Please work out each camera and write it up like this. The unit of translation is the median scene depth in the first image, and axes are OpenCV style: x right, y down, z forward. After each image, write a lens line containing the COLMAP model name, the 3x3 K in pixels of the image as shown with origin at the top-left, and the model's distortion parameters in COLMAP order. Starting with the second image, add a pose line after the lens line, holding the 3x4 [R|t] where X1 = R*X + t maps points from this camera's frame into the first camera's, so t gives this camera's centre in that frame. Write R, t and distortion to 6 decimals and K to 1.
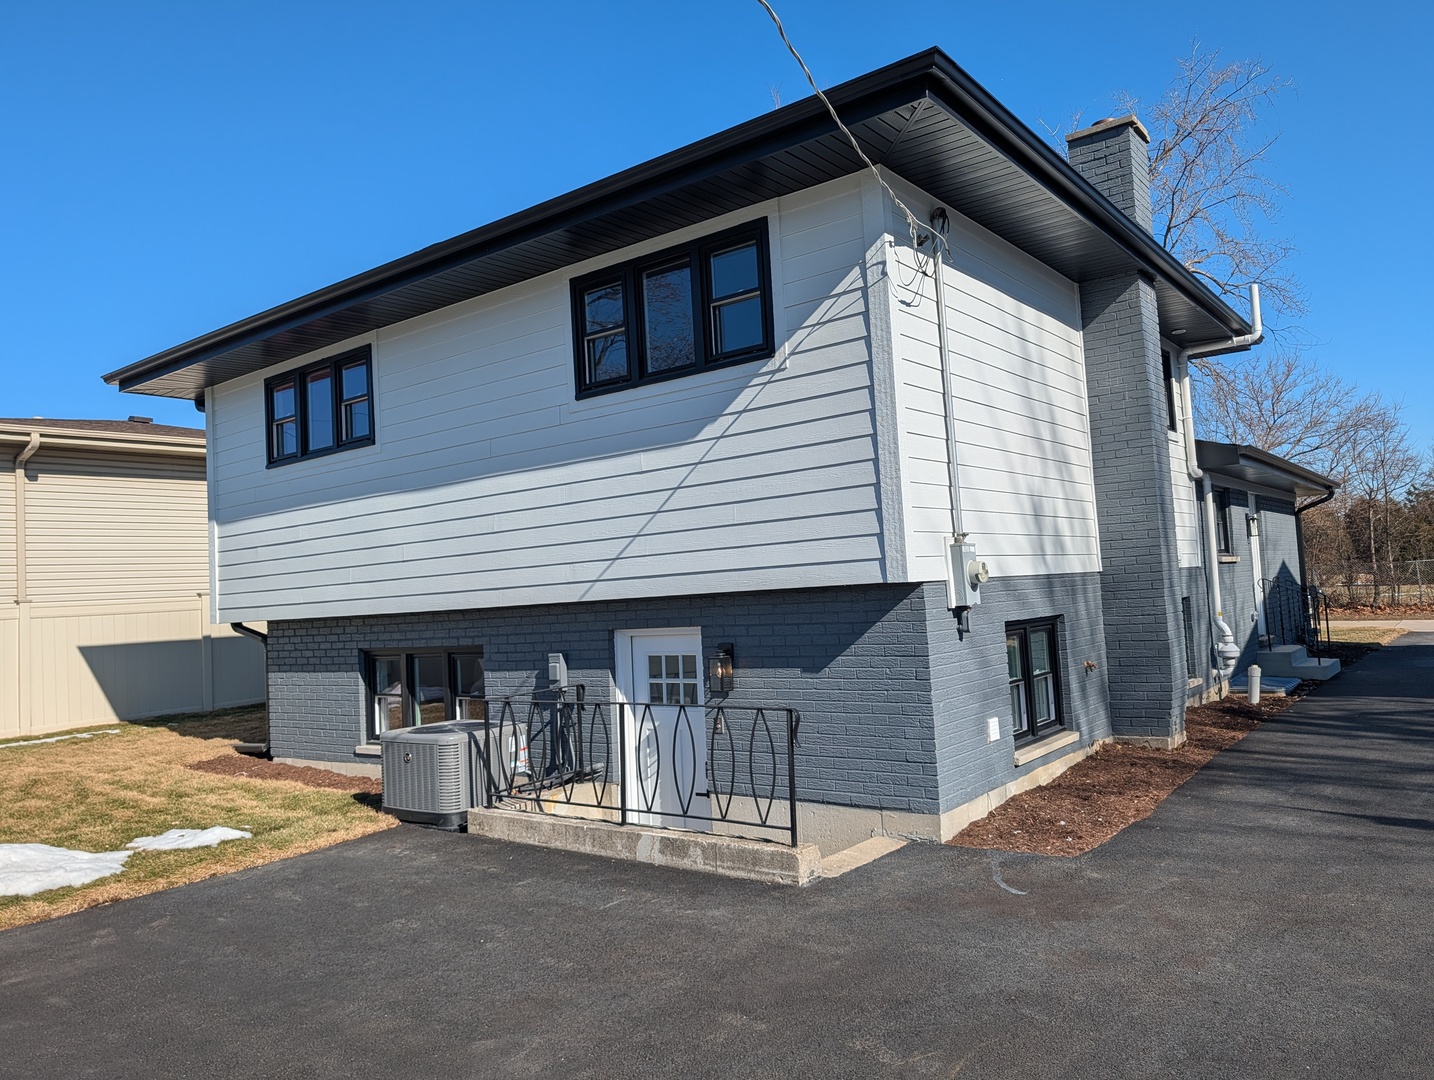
lens RADIAL K [[1029.8, 0, 725.0], [0, 1029.8, 534.8], [0, 0, 1]] dist [0.011271, -0.017739]
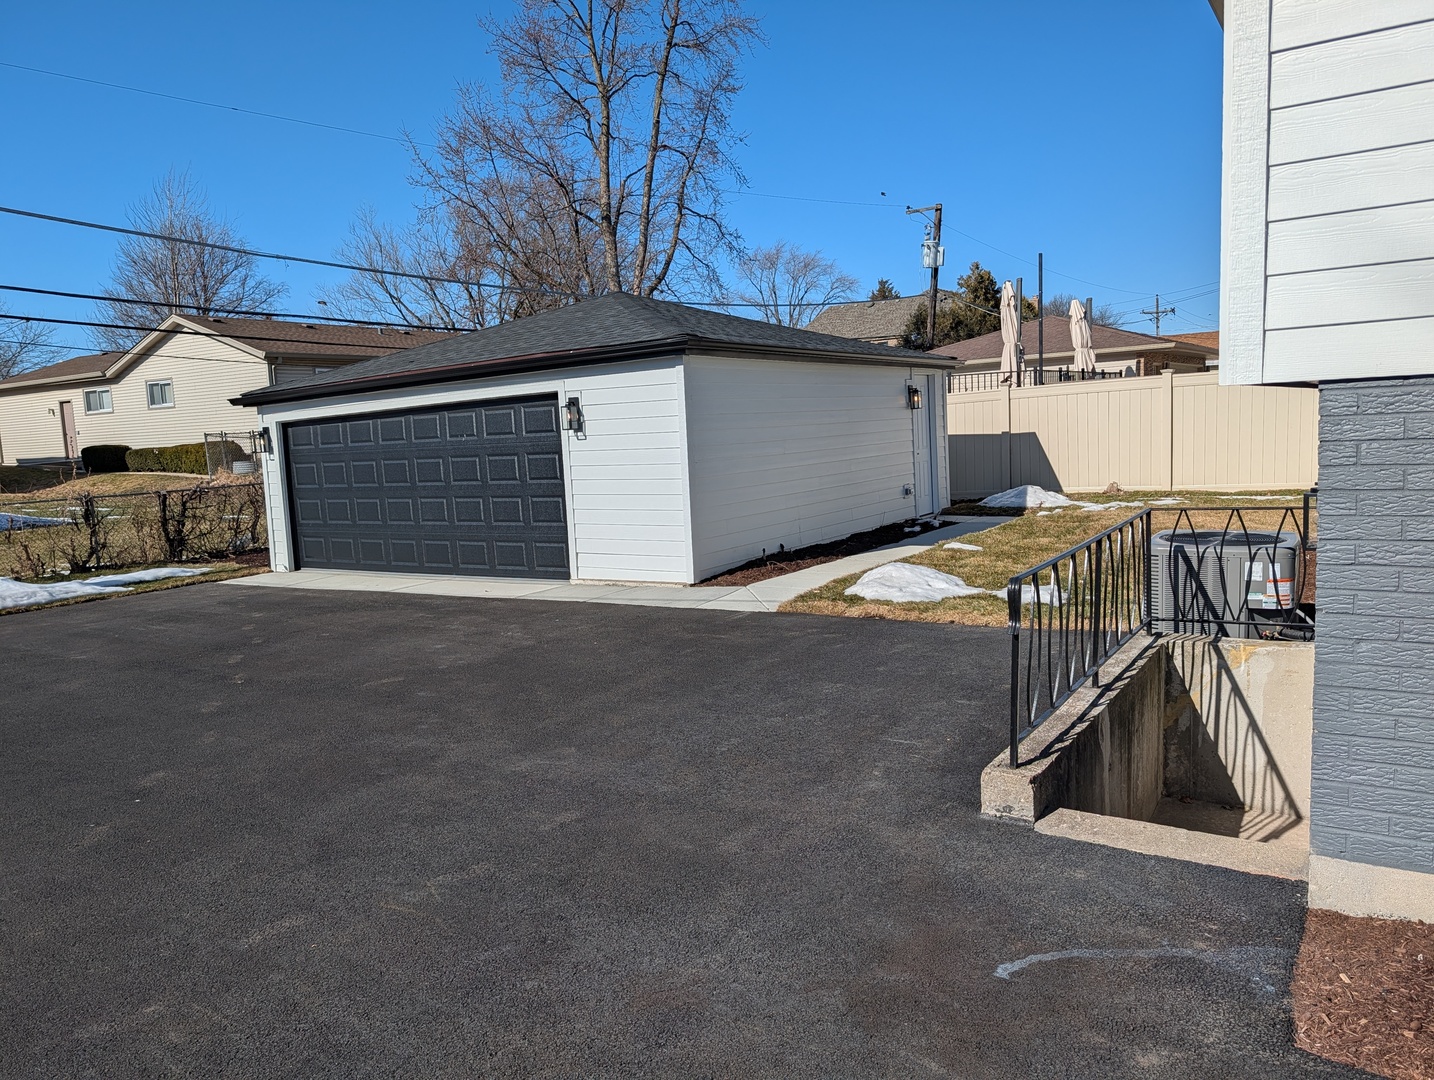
lens RADIAL K [[1029.8, 0, 725.4], [0, 1029.8, 541.4], [0, 0, 1]] dist [0.011271, -0.017739]
pose [[0.088084, 0.168330, -0.981787, 0.831151], [0.098830, 0.979278, 0.176767, 0.009230], [0.991198, -0.112600, 0.069623, 0.897806]]
